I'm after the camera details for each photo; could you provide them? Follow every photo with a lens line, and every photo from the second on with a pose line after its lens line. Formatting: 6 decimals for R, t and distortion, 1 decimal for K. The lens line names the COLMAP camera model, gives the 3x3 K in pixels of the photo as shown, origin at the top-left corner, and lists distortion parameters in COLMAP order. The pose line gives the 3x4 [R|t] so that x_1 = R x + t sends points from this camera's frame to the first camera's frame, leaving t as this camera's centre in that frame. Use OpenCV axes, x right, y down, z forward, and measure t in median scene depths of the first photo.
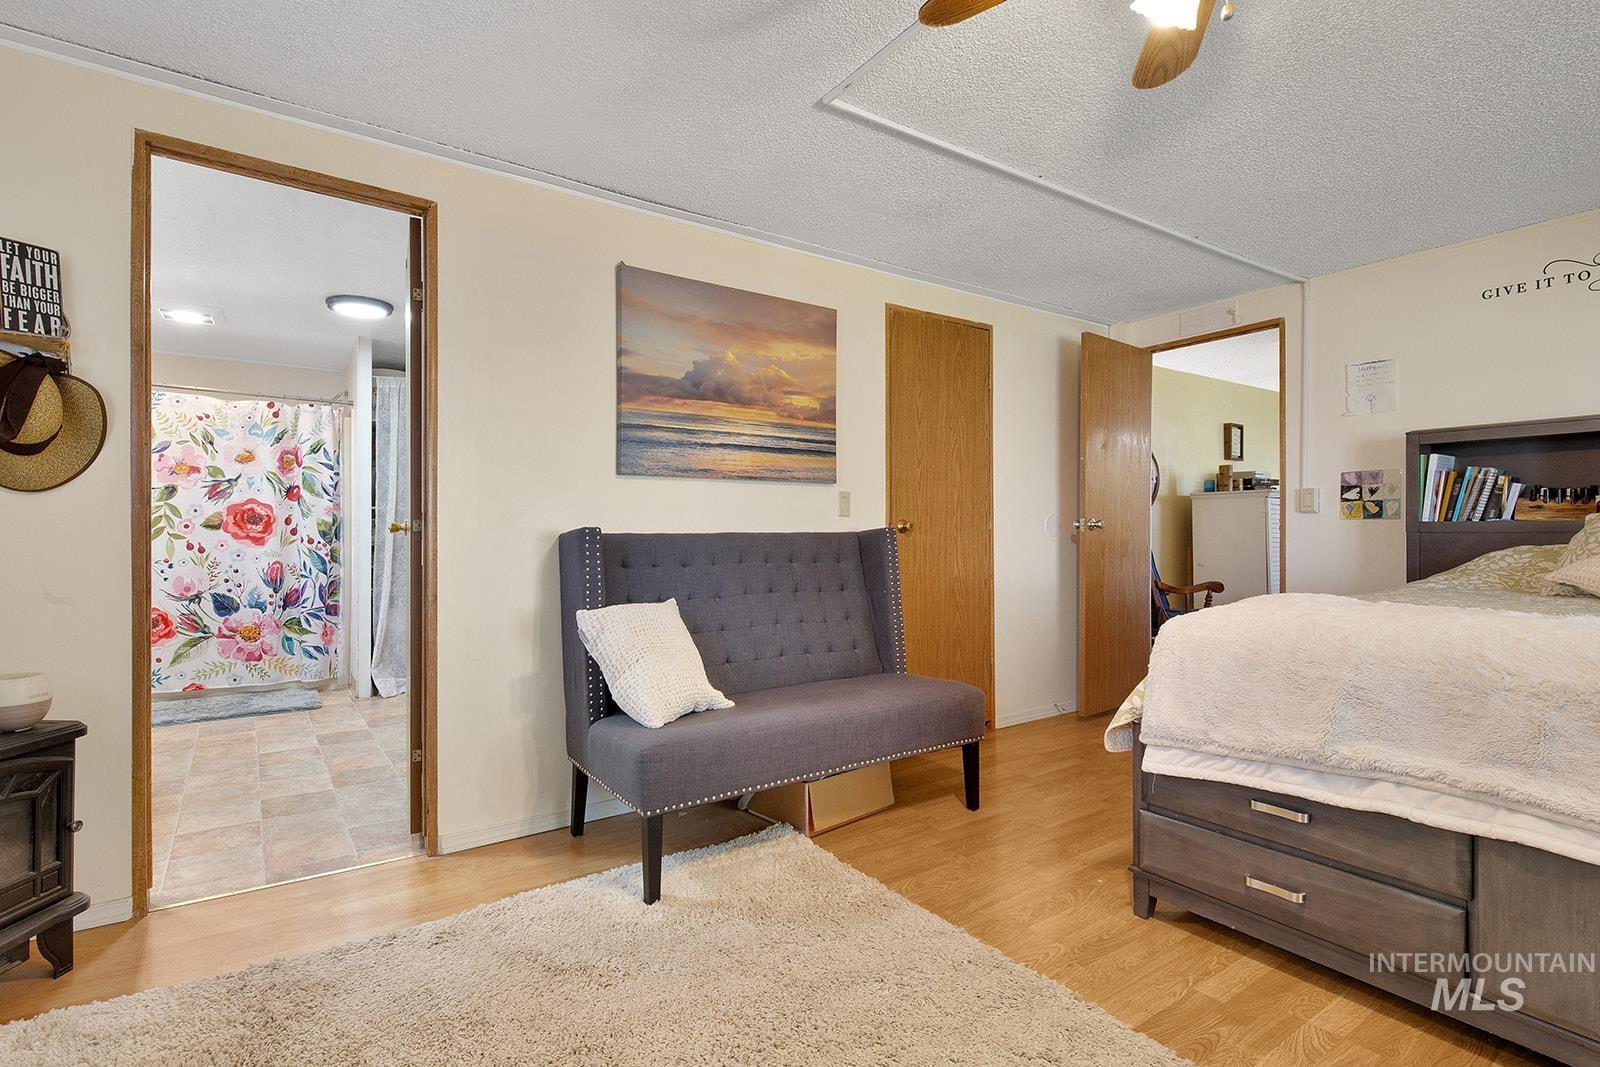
lens RADIAL K [[744.8, 0, 807.0], [0, 744.8, 538.8], [0, 0, 1]] dist [-0.020436, 0.000964]
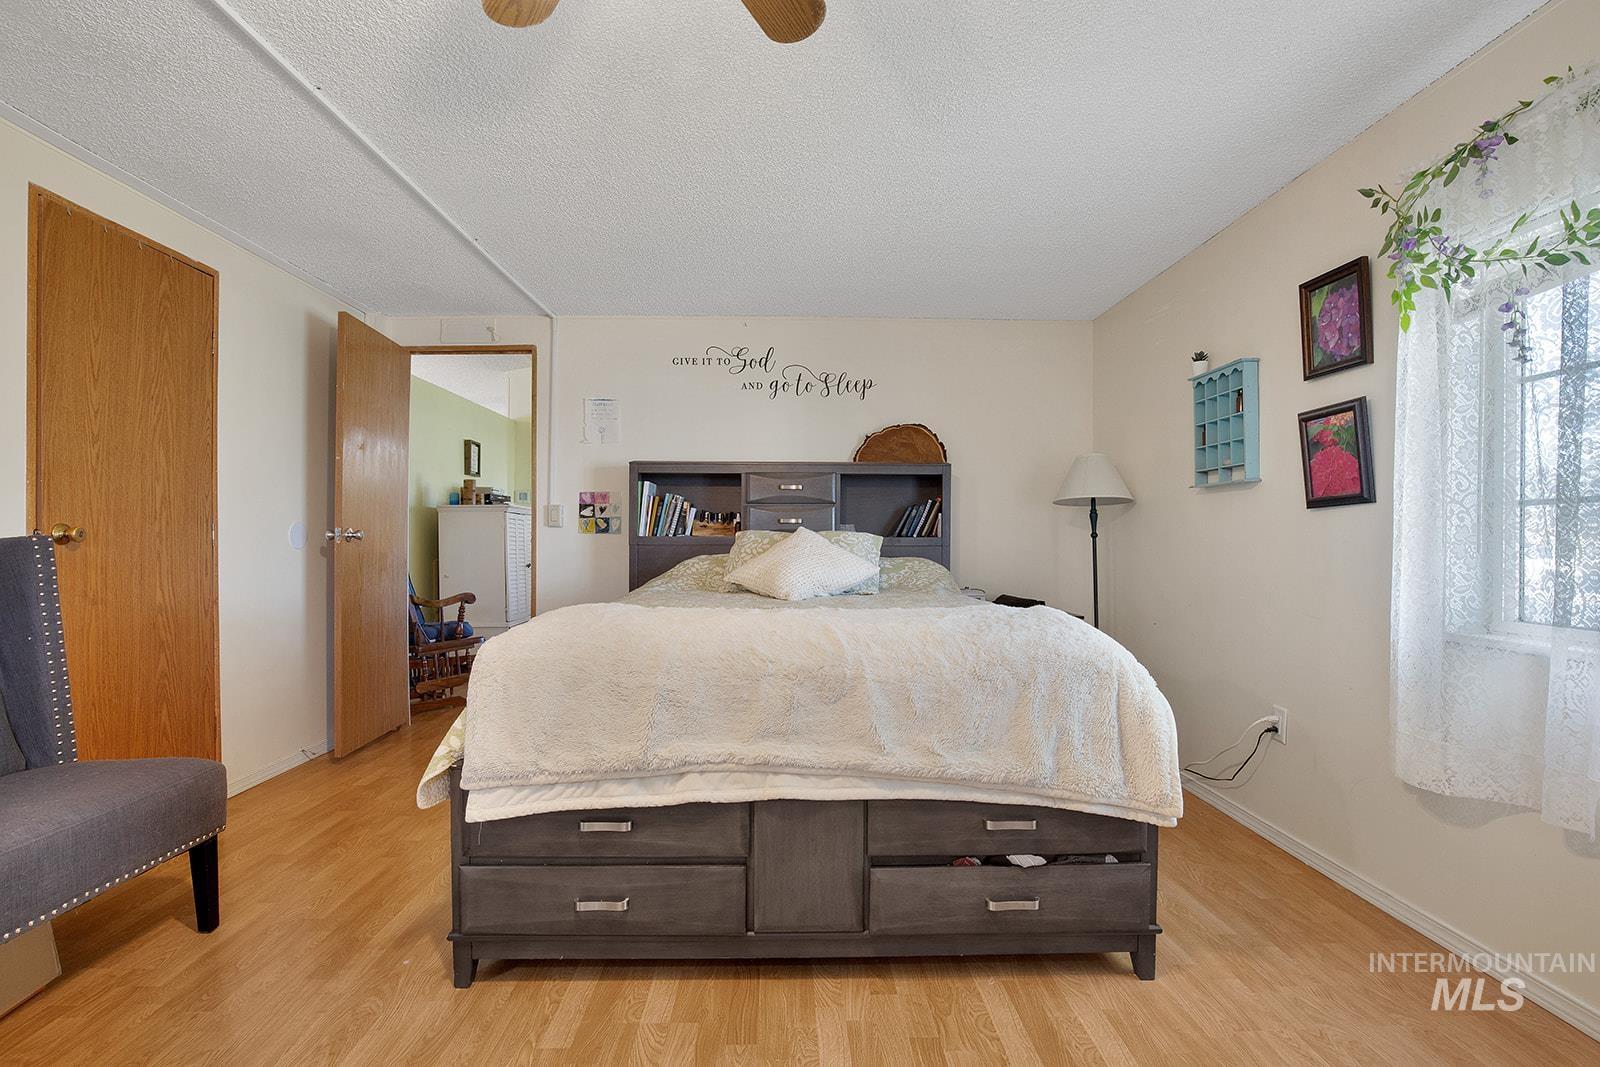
lens RADIAL K [[735.7, 0, 796.0], [0, 735.7, 549.6], [0, 0, 1]] dist [-0.041161, 0.008491]
pose [[0.580057, -0.002324, 0.814572, -0.007013], [0.003323, 0.999994, 0.000486, -0.001643], [-0.814569, 0.002425, 0.580062, 0.138192]]
